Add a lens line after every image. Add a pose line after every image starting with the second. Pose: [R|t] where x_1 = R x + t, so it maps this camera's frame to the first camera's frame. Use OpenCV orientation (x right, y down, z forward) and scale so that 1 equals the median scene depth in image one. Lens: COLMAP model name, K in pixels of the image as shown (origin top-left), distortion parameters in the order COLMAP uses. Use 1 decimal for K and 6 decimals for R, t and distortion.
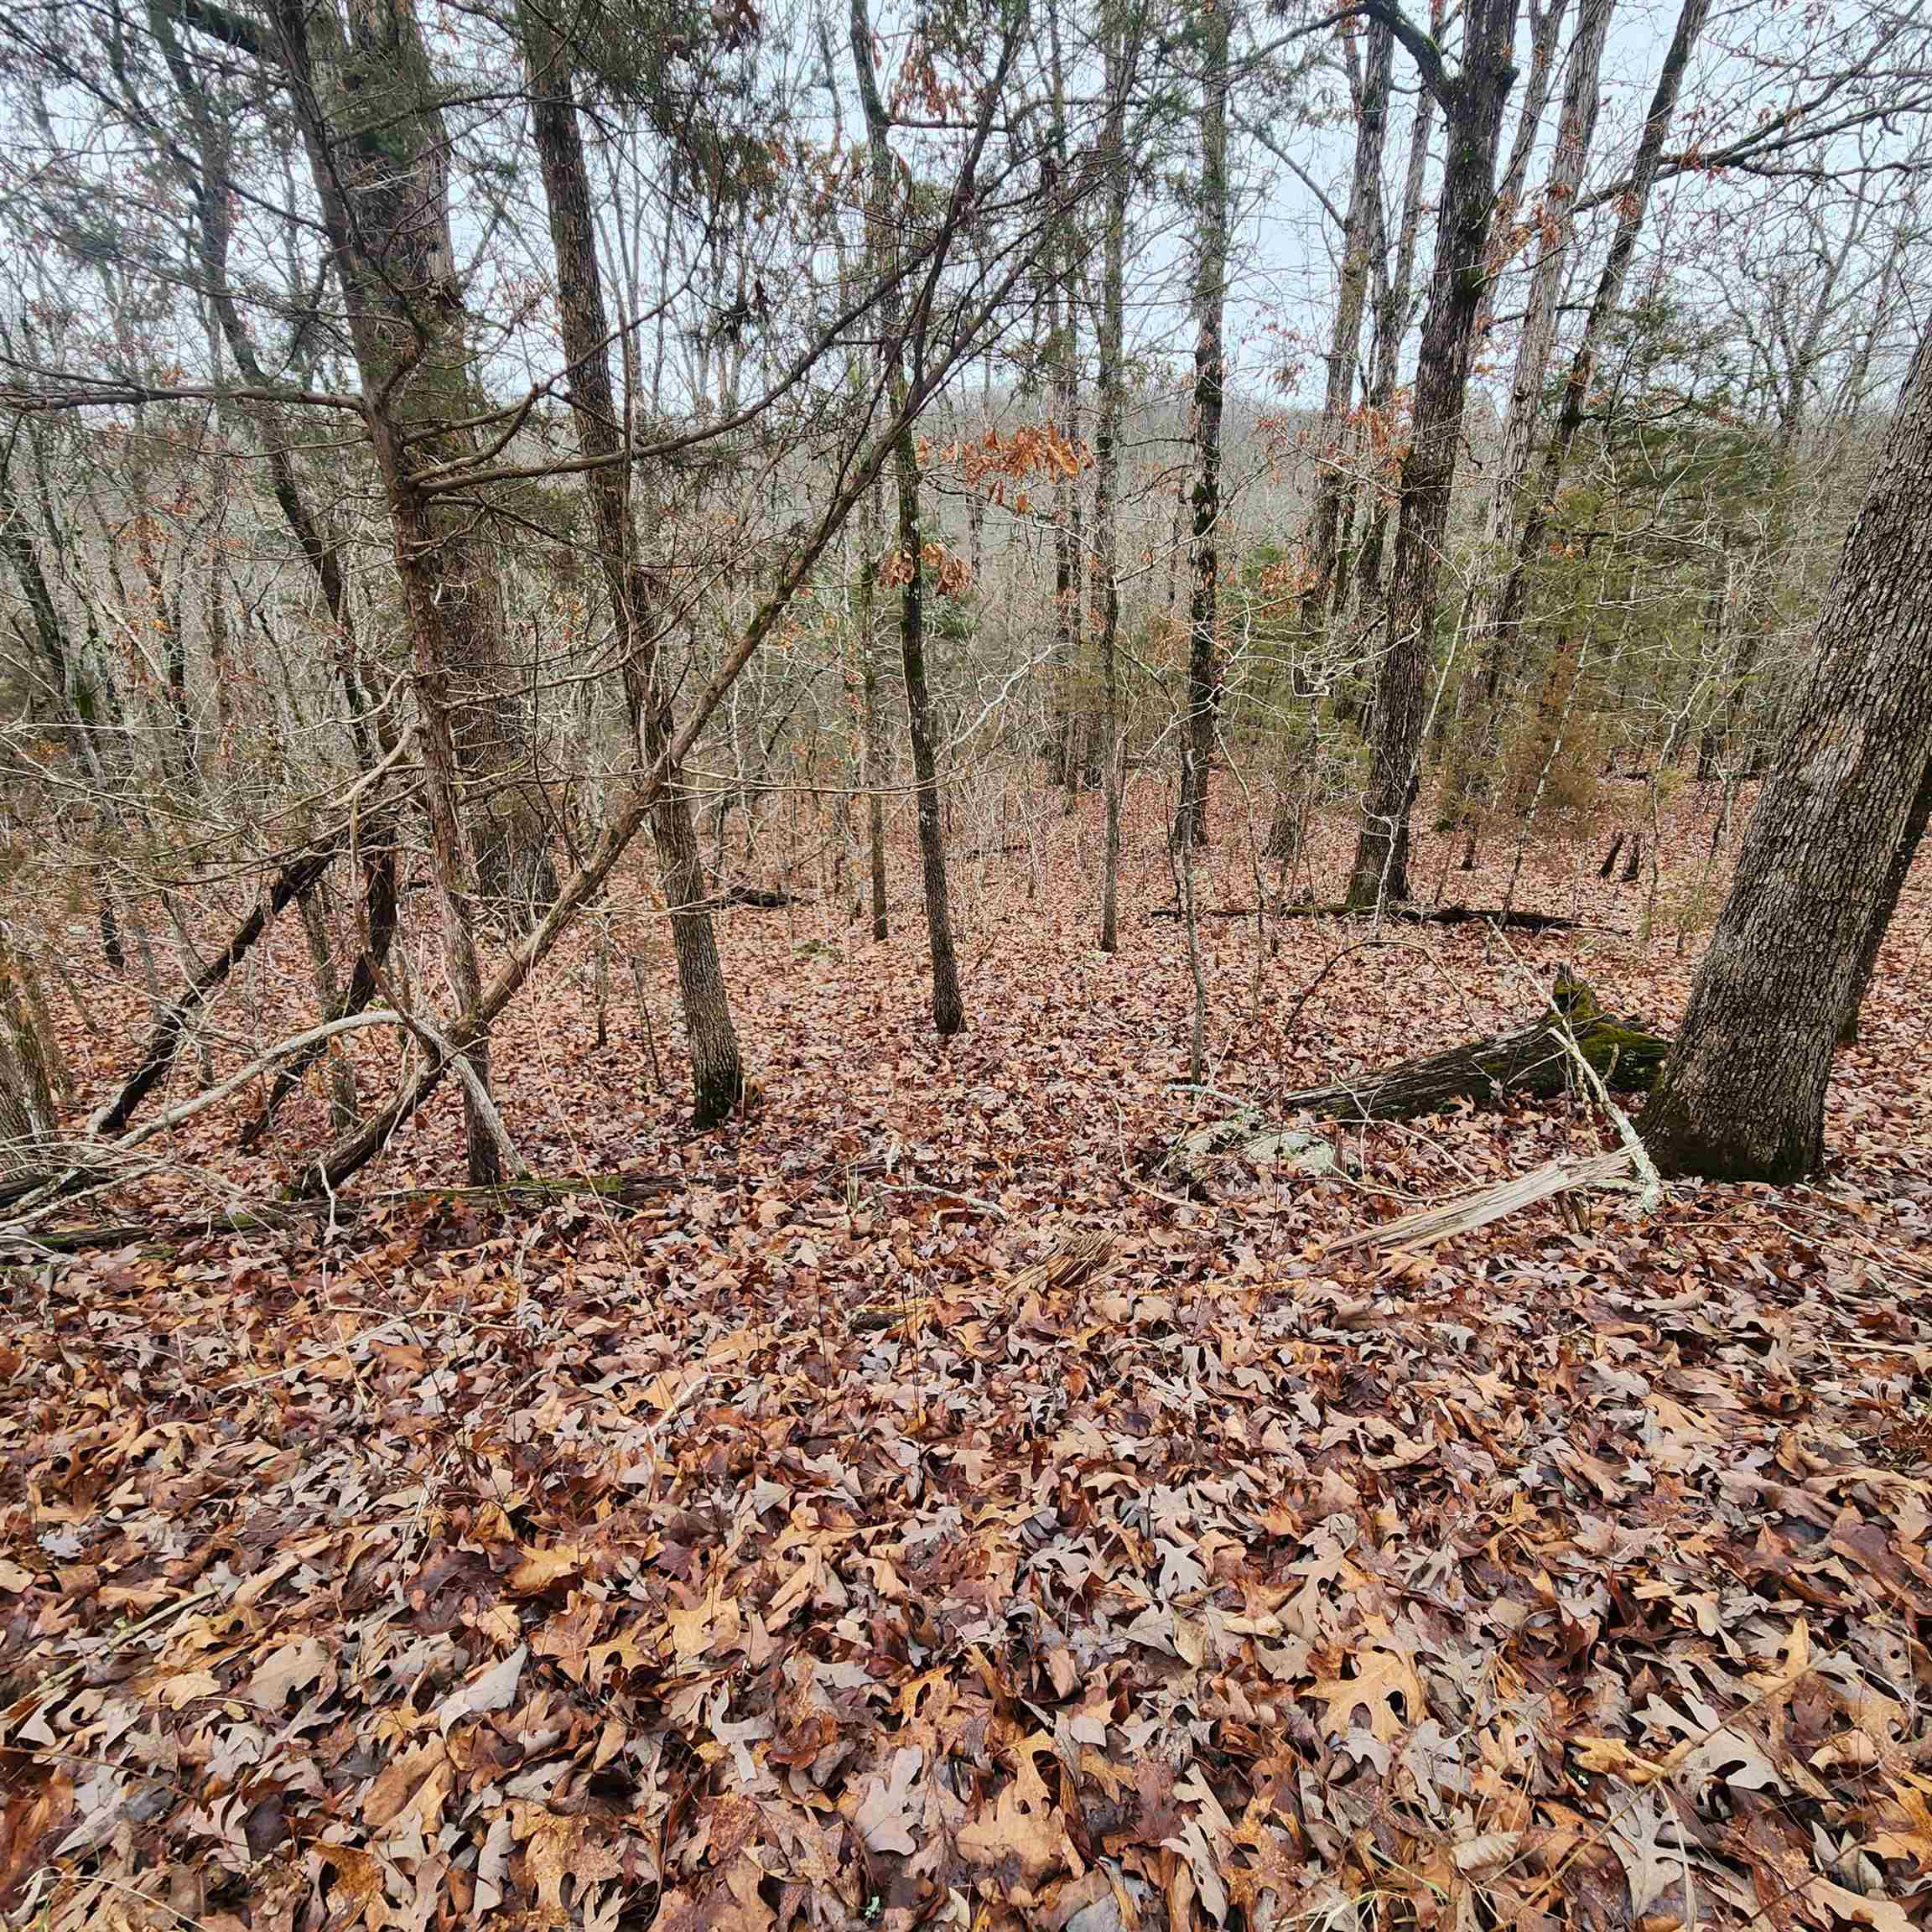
lens RADIAL K [[1037.5, 0, 944.9], [0, 1037.5, 958.0], [0, 0, 1]] dist [0.008710, -0.002883]
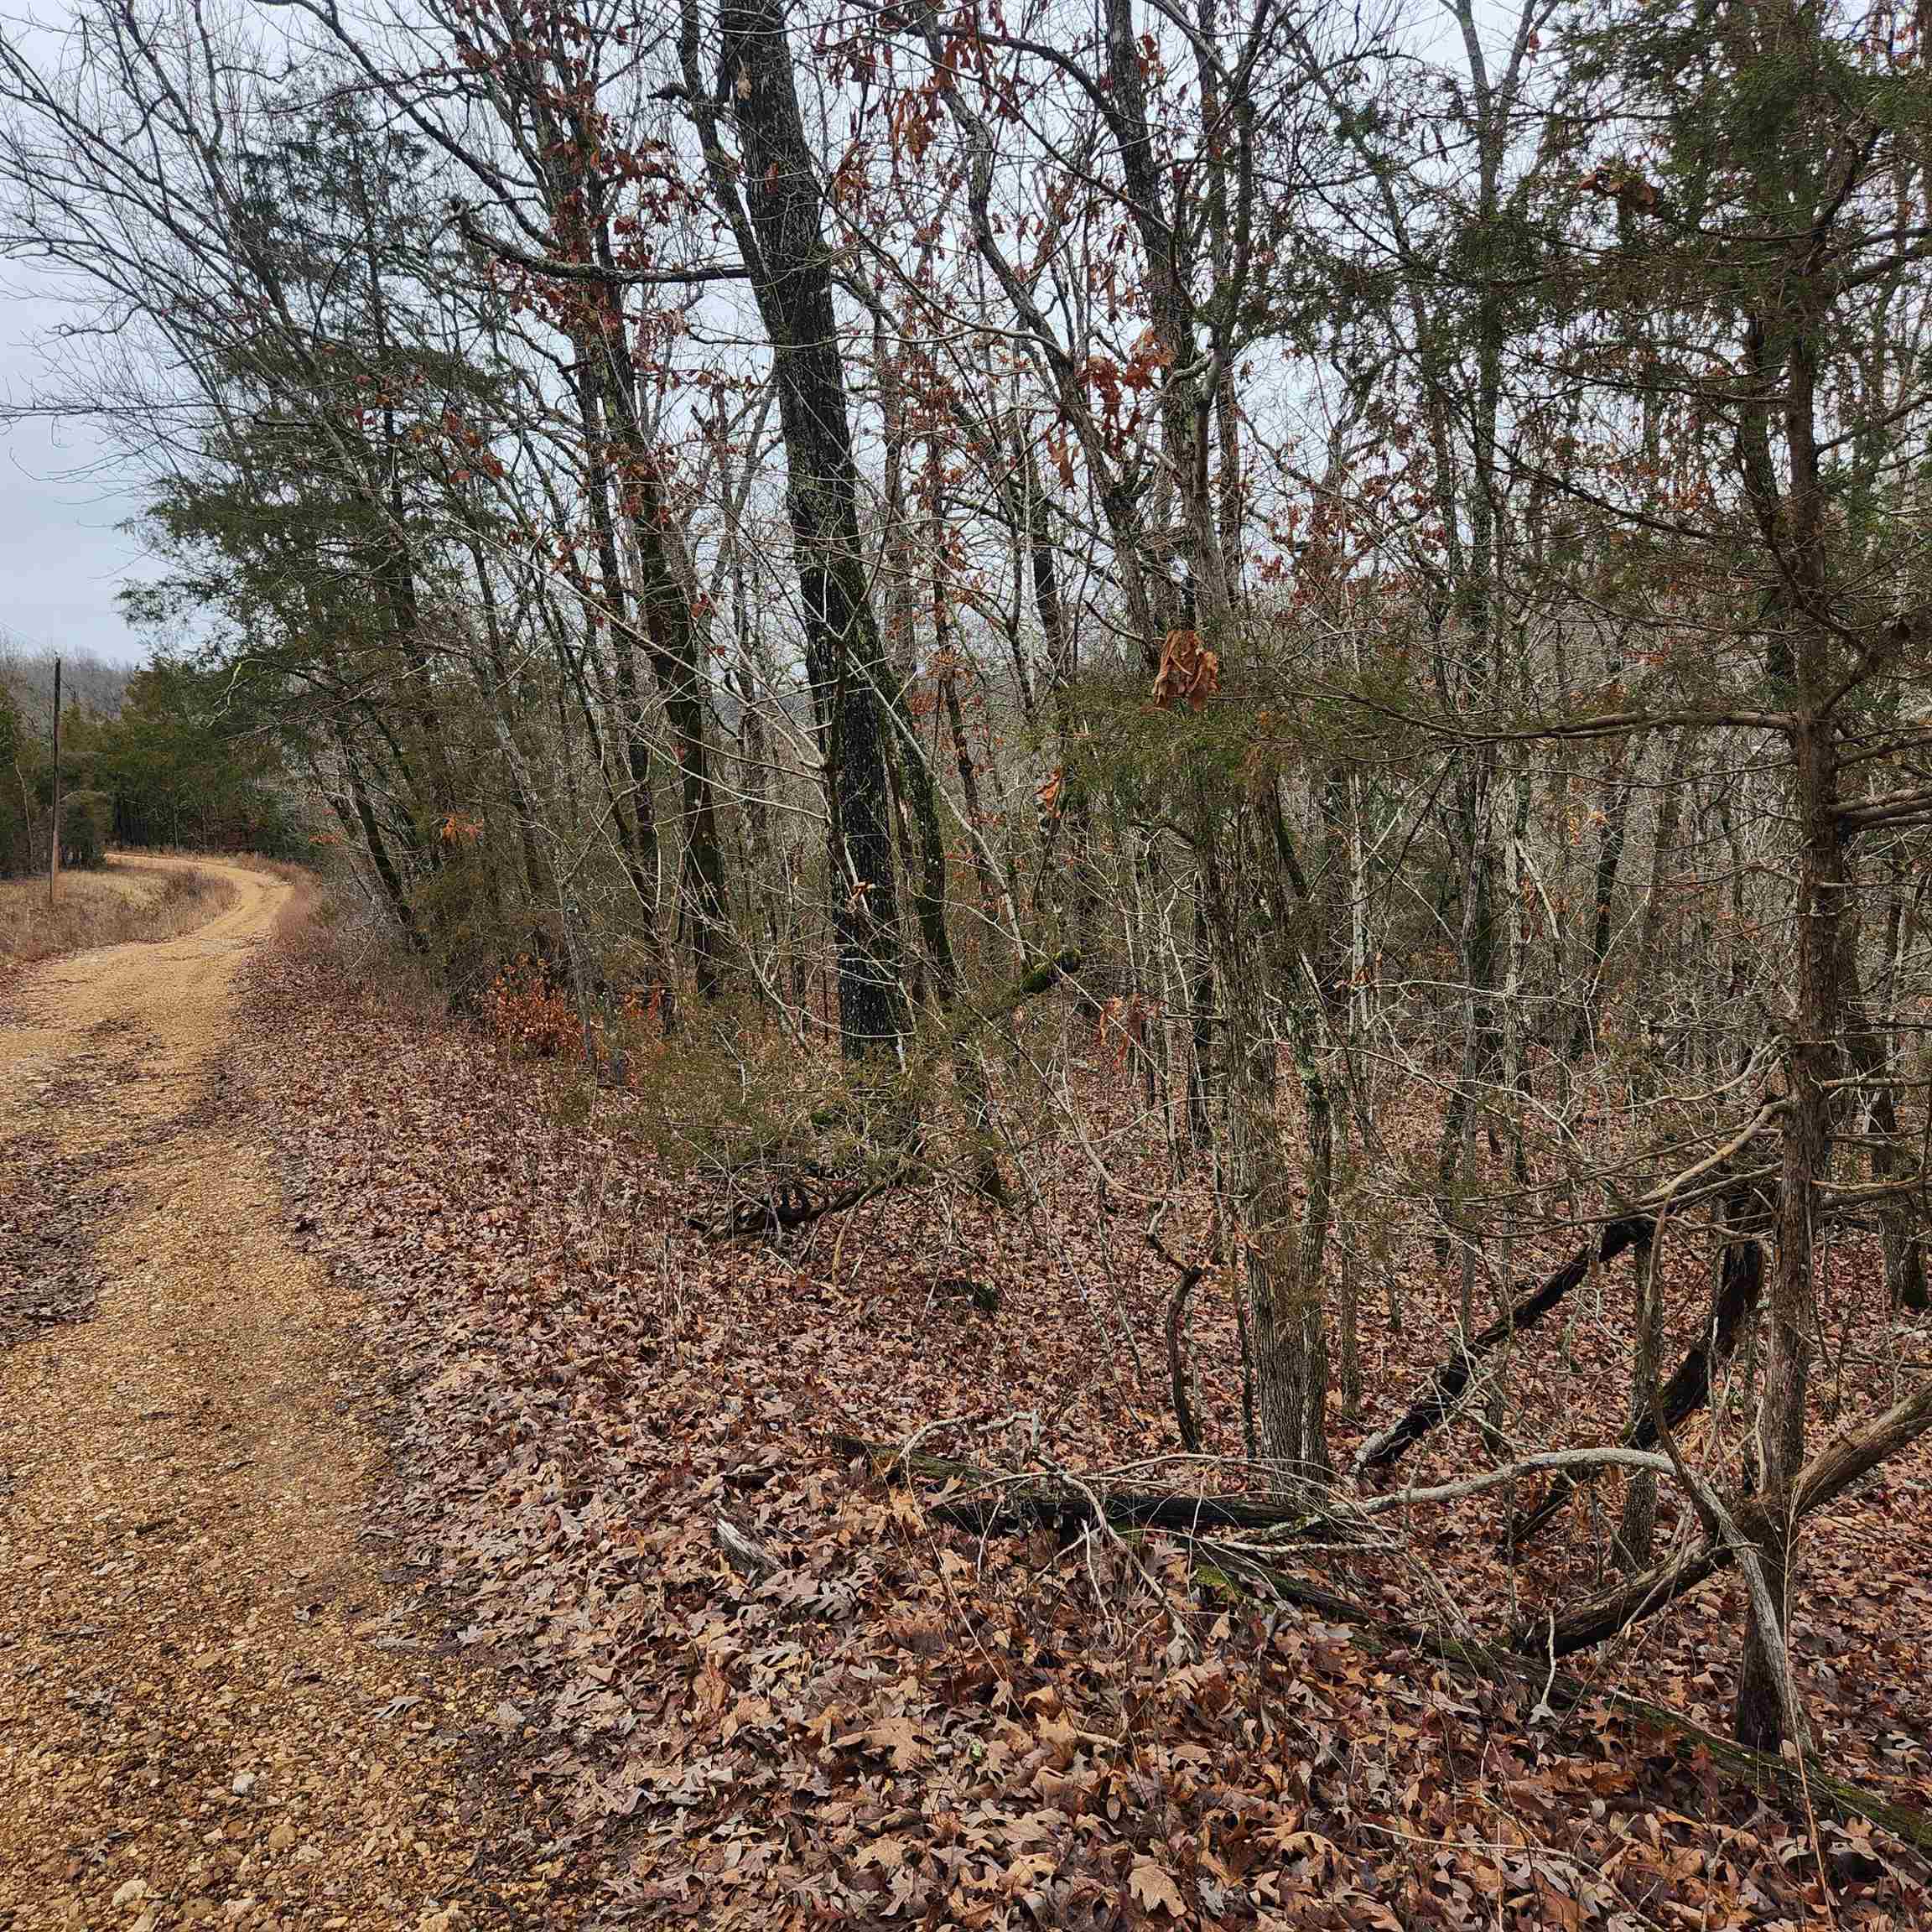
lens RADIAL K [[1728.8, 0, 958.2], [0, 1728.8, 970.5], [0, 0, 1]] dist [0.088599, -0.093033]
pose [[0.554270, 0.092304, -0.827203, 0.230286], [-0.246889, 0.967337, -0.057488, -0.099980], [0.794878, 0.236091, 0.558954, -0.241070]]
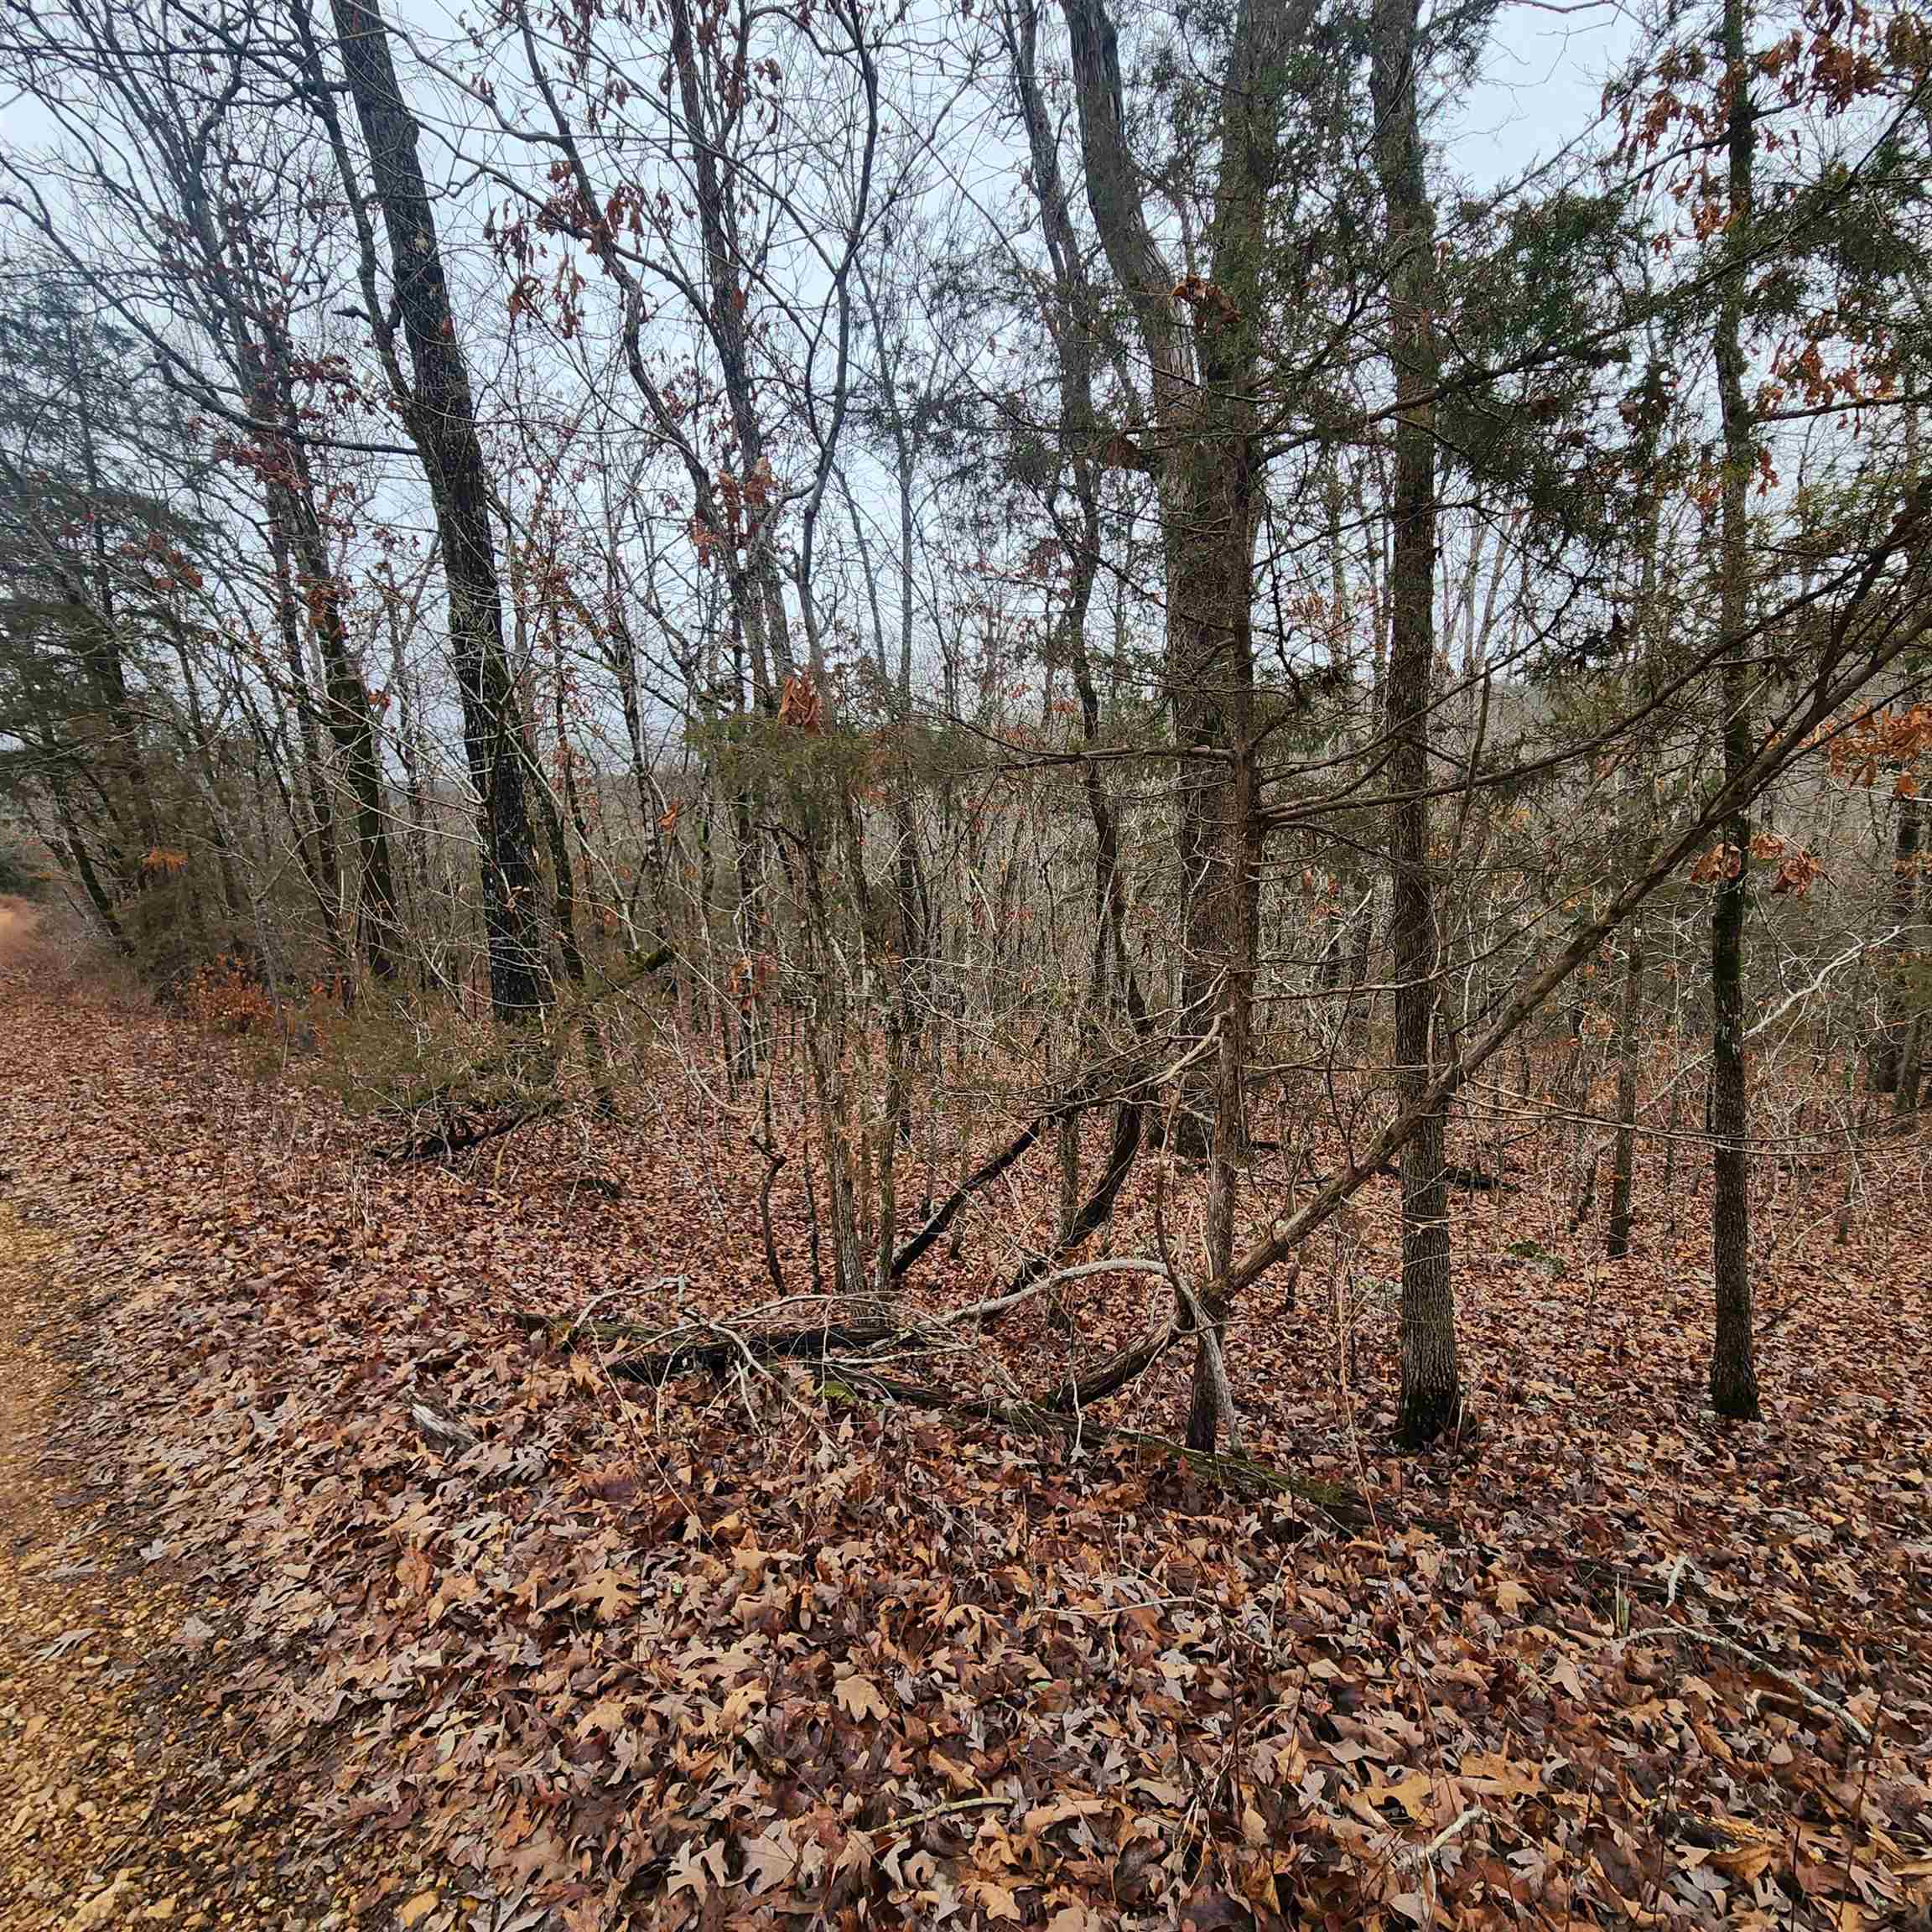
lens RADIAL K [[1037.5, 0, 959.2], [0, 1037.5, 964.8], [0, 0, 1]] dist [0.008710, -0.002883]
pose [[0.815470, 0.078666, -0.573429, -0.106780], [-0.199330, 0.968286, -0.150632, -0.050987], [0.543393, 0.237137, 0.805288, -0.085377]]
